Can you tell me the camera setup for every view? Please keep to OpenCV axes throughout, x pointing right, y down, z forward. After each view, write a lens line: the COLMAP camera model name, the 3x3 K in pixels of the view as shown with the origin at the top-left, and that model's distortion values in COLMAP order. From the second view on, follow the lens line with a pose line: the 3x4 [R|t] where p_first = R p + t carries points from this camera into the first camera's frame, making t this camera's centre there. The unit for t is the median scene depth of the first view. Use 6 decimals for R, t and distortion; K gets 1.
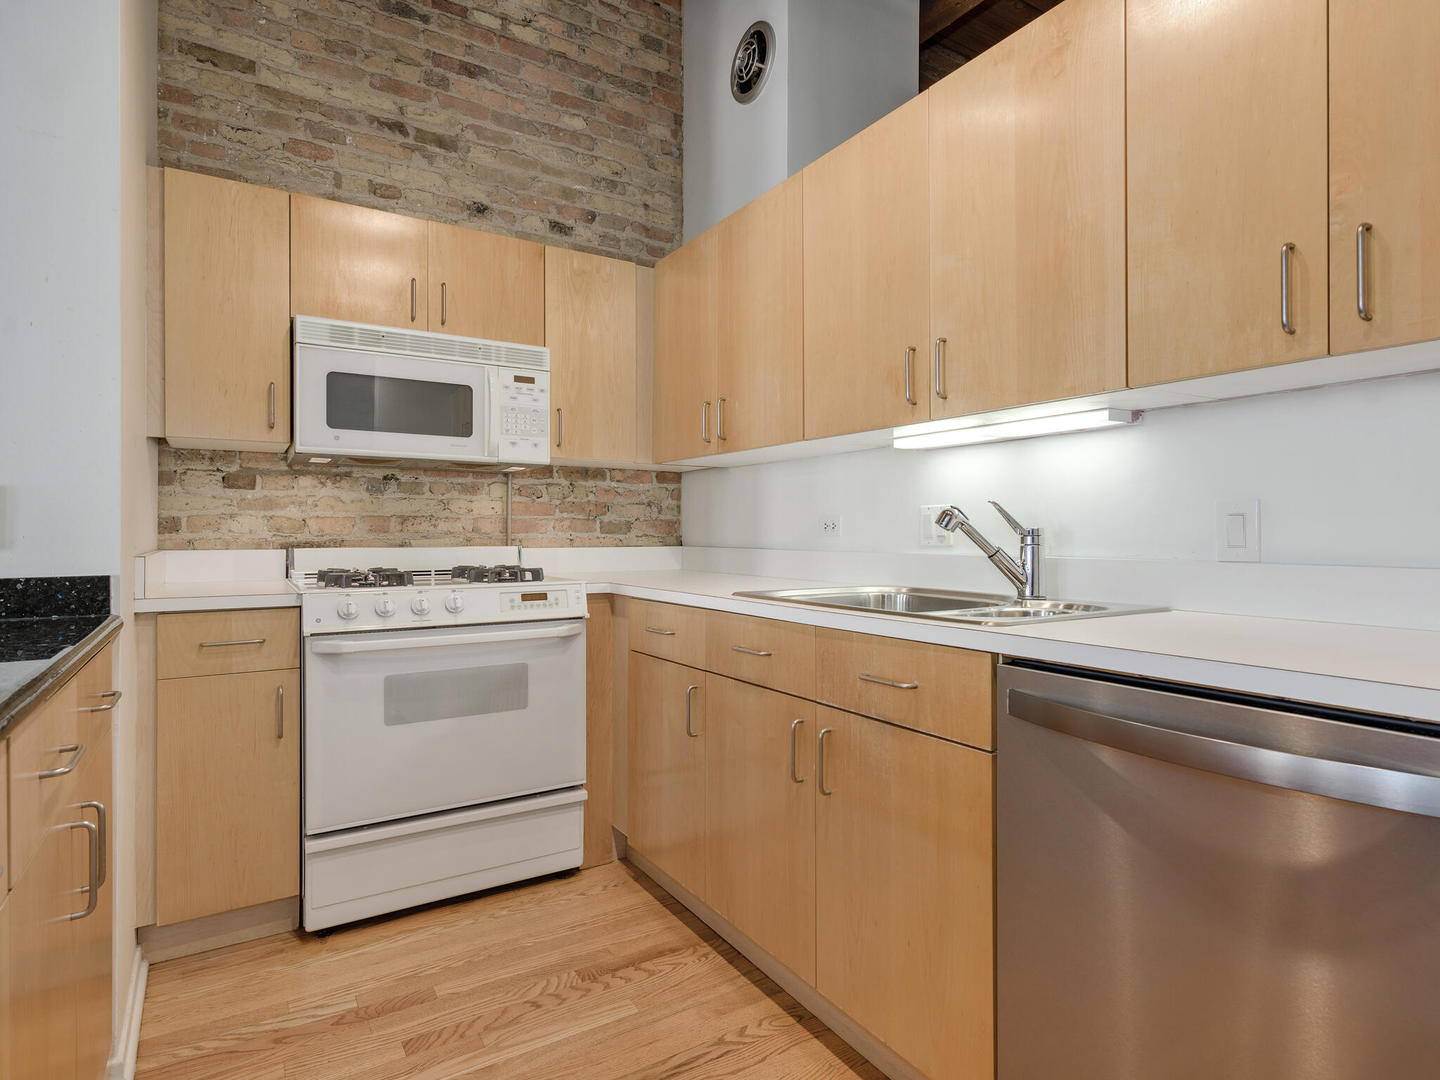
lens RADIAL K [[848.0, 0, 719.5], [0, 848.0, 526.6], [0, 0, 1]] dist [0.006001, -0.000298]
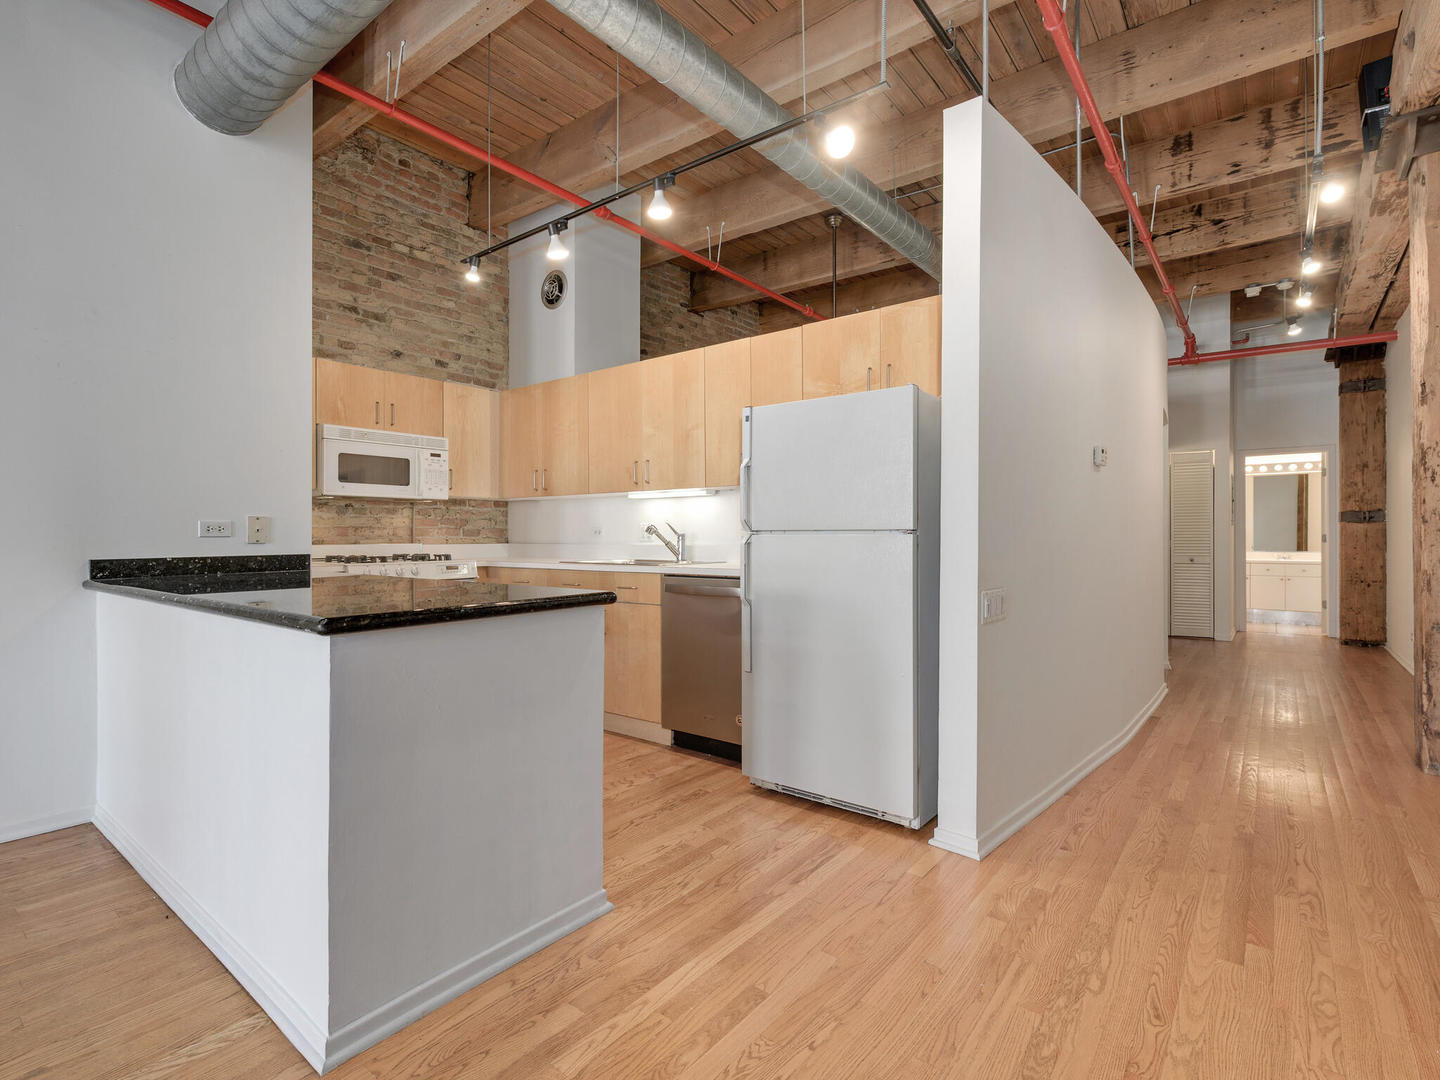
lens RADIAL K [[642.1, 0, 717.8], [0, 642.1, 537.7], [0, 0, 1]] dist [0.001974, 0.000125]
pose [[0.941097, -0.003720, 0.338115, -0.121280], [0.000252, 0.999947, 0.010300, -0.003488], [-0.338136, -0.009608, 0.941048, -0.560255]]
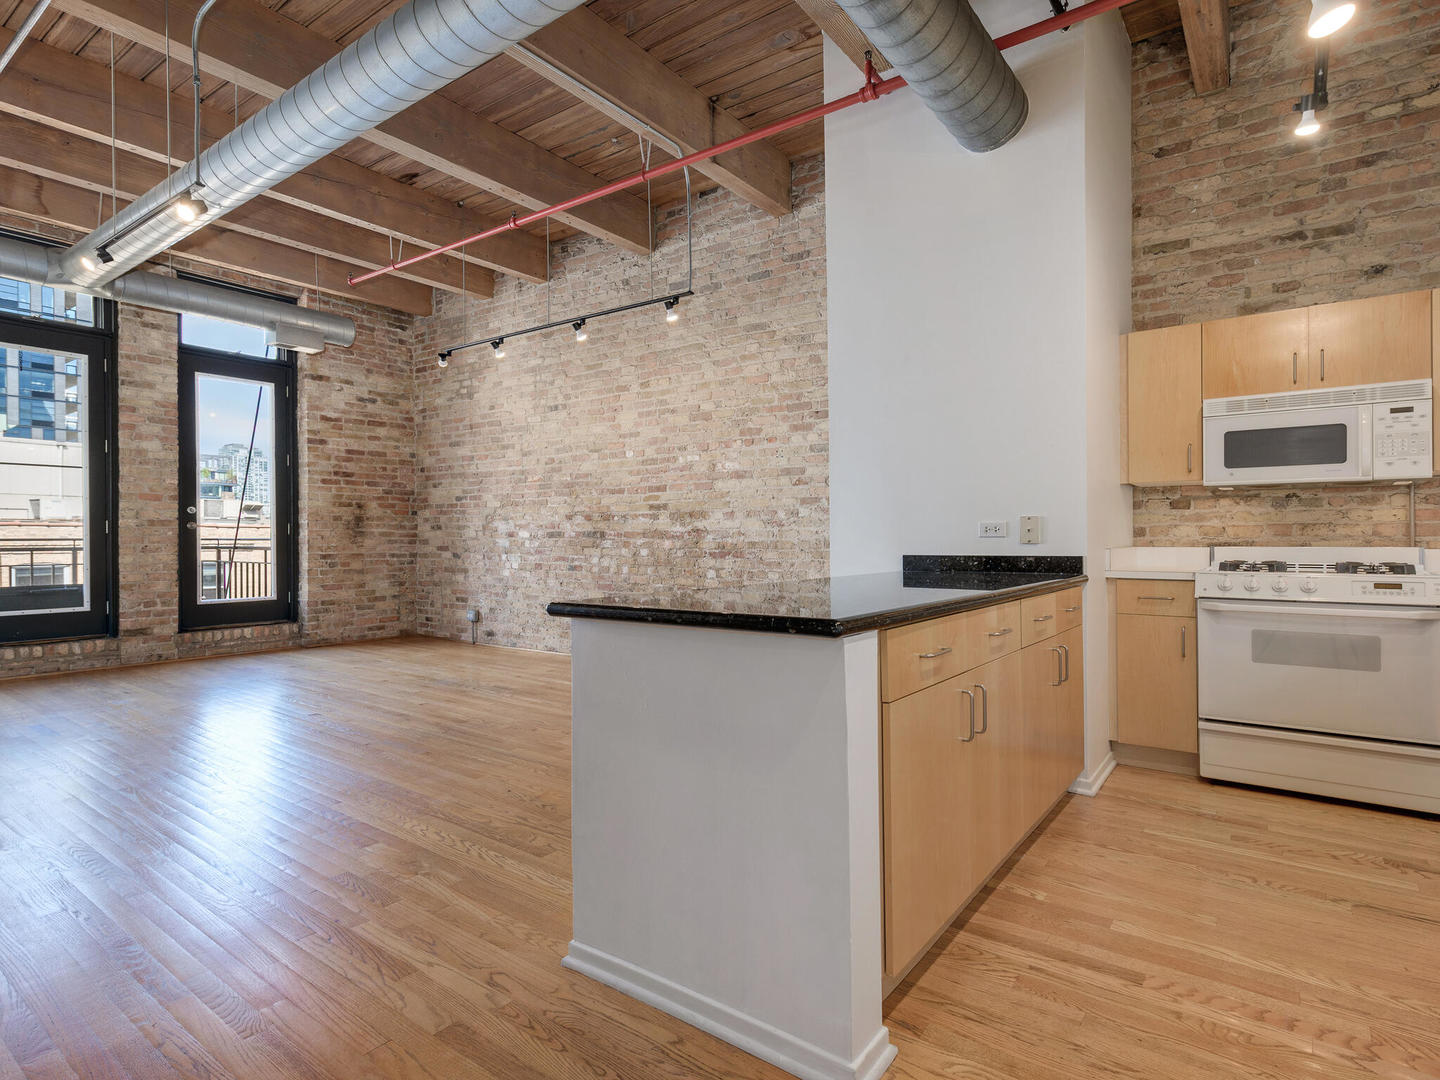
lens RADIAL K [[722.0, 0, 800.5], [0, 722.0, 544.8], [0, 0, 1]] dist [0.004618, -0.000376]
pose [[0.457229, 0.007137, -0.889320, 0.299328], [0.009233, 0.999876, 0.012771, -0.000983], [0.889301, -0.014050, 0.457106, -0.245288]]
